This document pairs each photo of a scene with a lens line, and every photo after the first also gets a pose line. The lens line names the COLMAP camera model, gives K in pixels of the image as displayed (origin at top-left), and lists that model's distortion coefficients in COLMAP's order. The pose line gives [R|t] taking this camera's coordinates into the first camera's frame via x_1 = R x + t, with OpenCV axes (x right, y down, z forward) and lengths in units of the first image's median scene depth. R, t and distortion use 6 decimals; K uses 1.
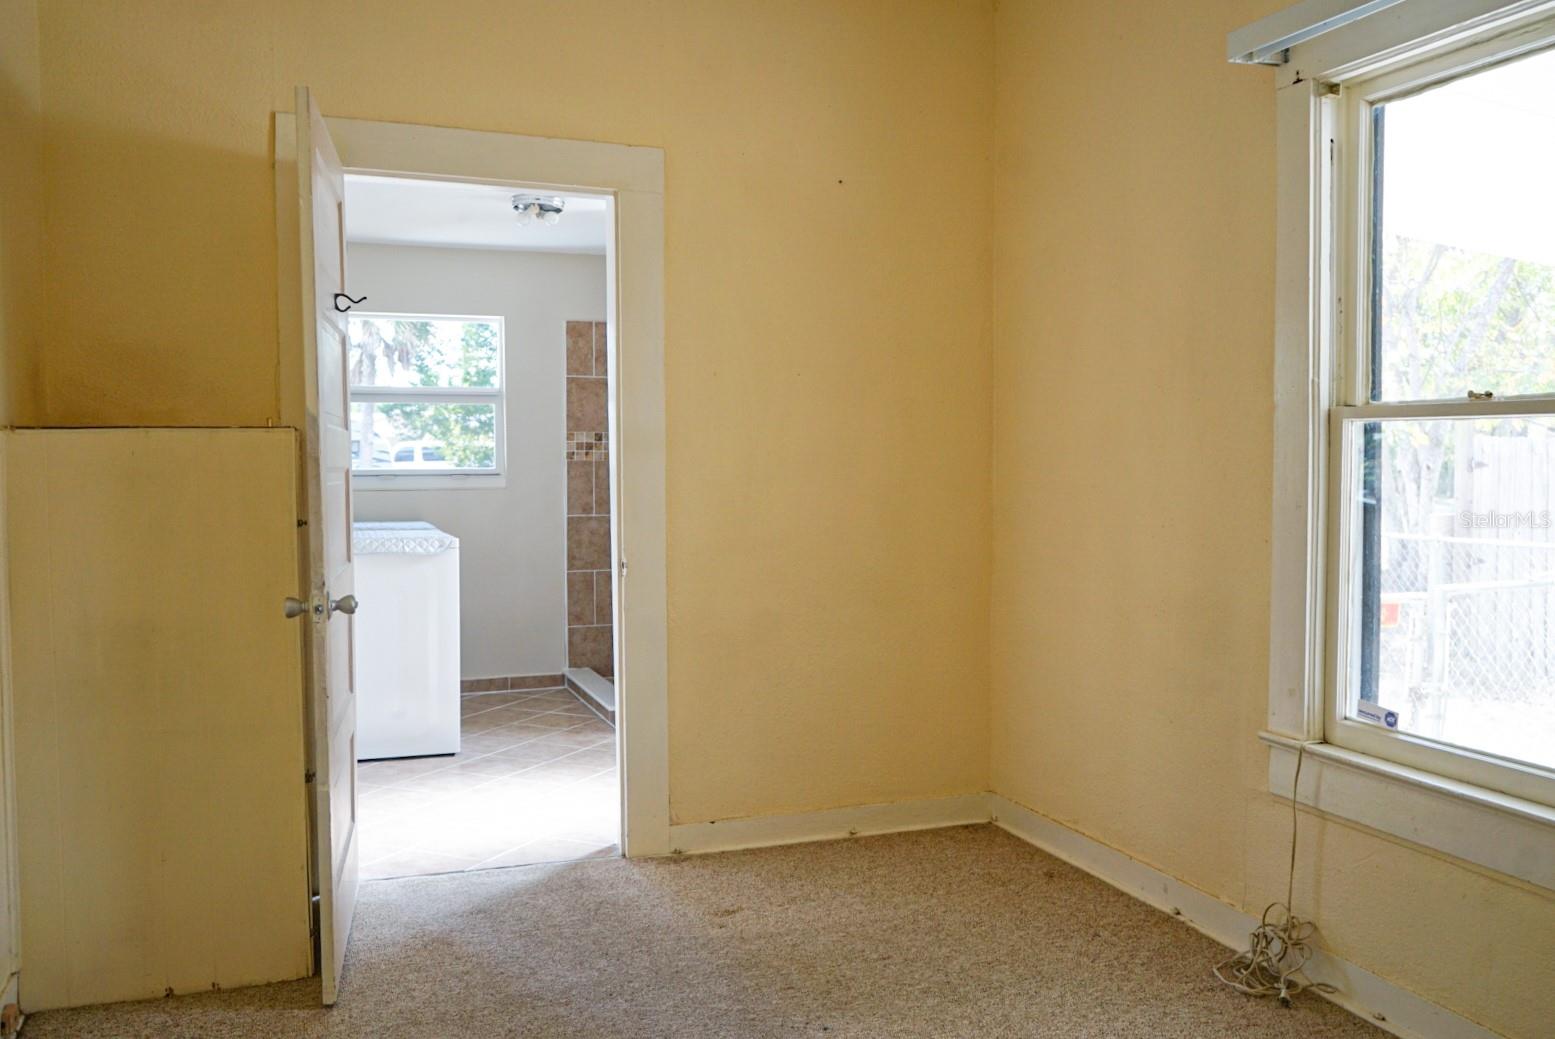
lens RADIAL K [[1300.6, 0, 777.5], [0, 1300.6, 519.5], [0, 0, 1]] dist [-0.002111, 0.002405]
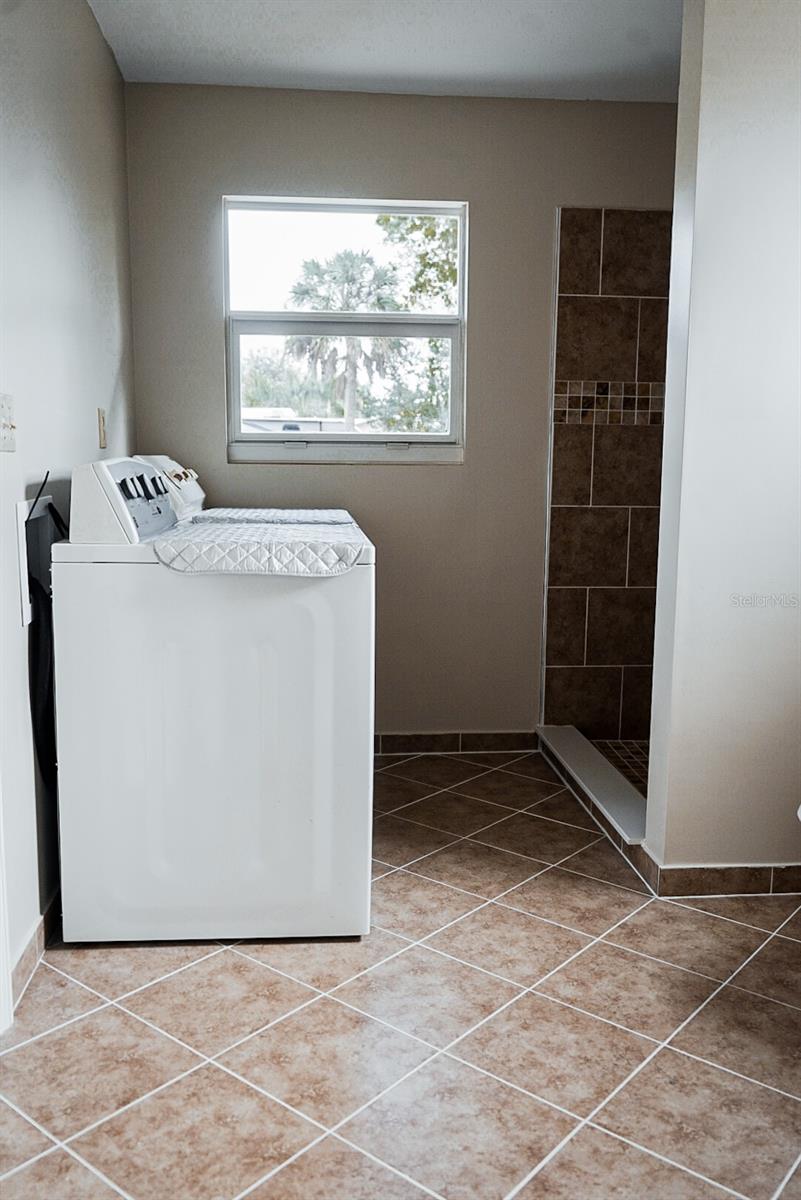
lens RADIAL K [[975.4, 0, 400.5], [0, 975.4, 600.0], [0, 0, 1]] dist [0.007623, 0.000446]
pose [[0.964330, 0.047818, -0.260348, -0.158716], [-0.022990, 0.994961, 0.097590, -0.003175], [0.263703, -0.088123, 0.960570, 0.750155]]
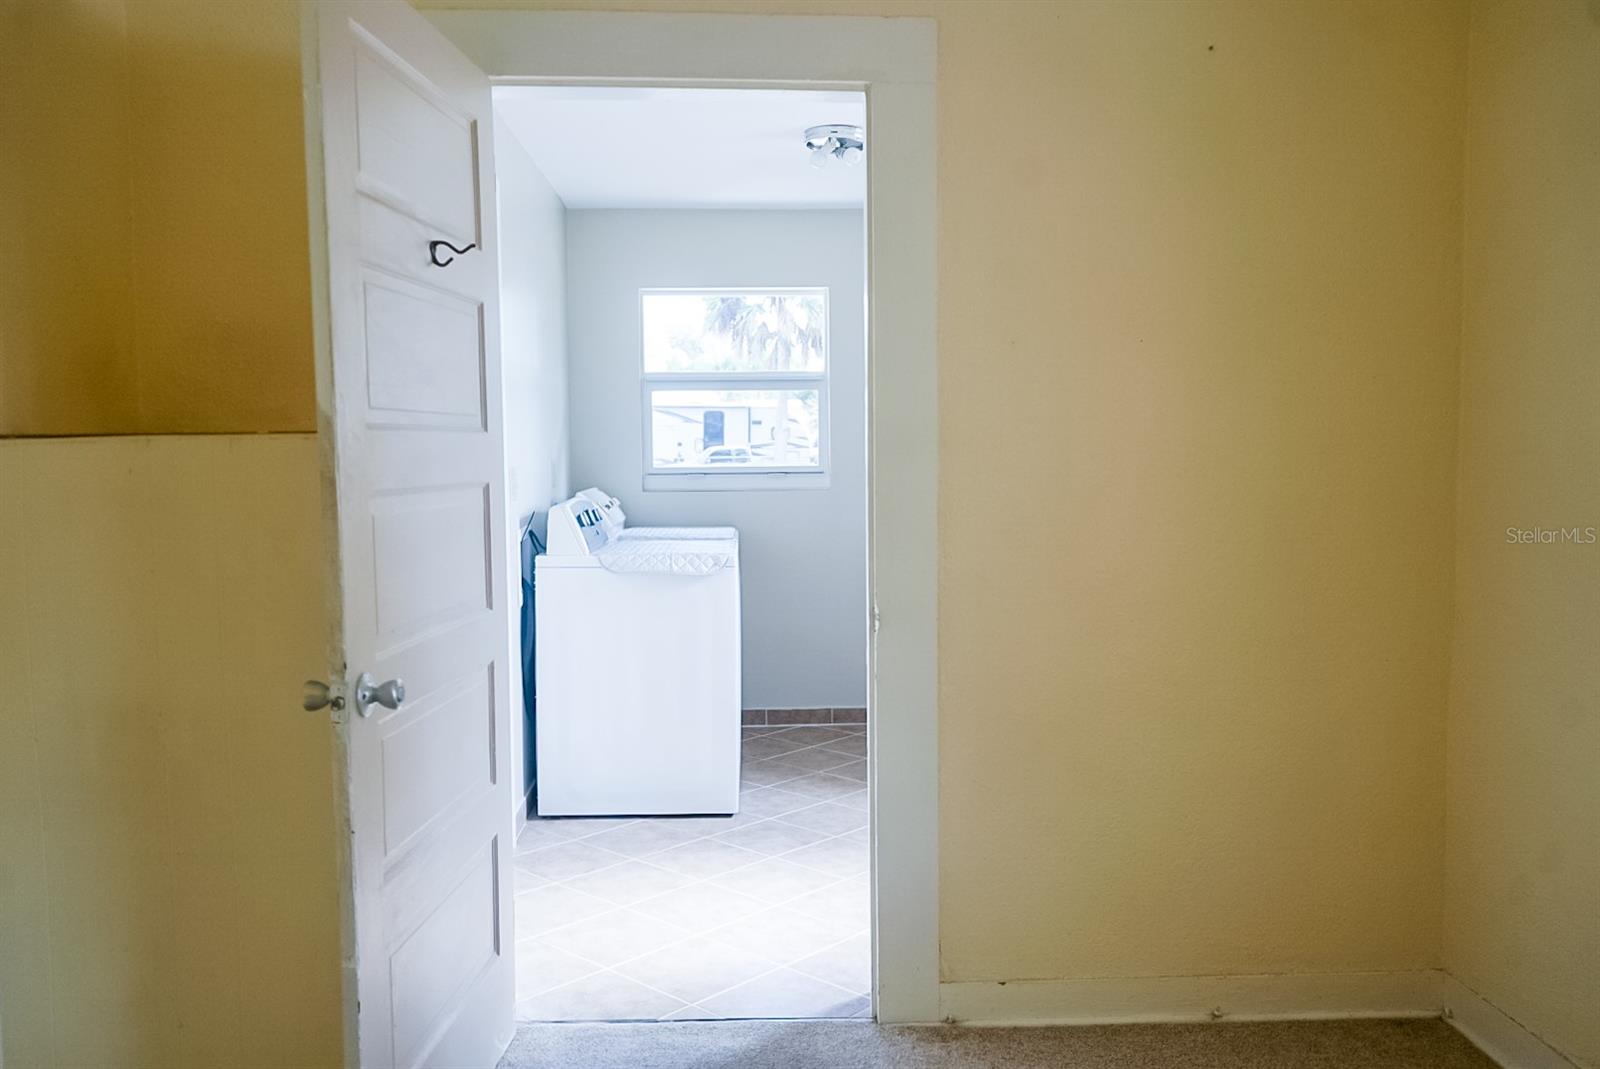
lens RADIAL K [[1285.9, 0, 800.0], [0, 1285.9, 534.5], [0, 0, 1]] dist [0.002630, 0.001733]
pose [[0.950823, 0.017627, -0.309232, 0.052795], [-0.009729, 0.999586, 0.027065, -0.025381], [0.309581, -0.022726, 0.950602, 0.287577]]
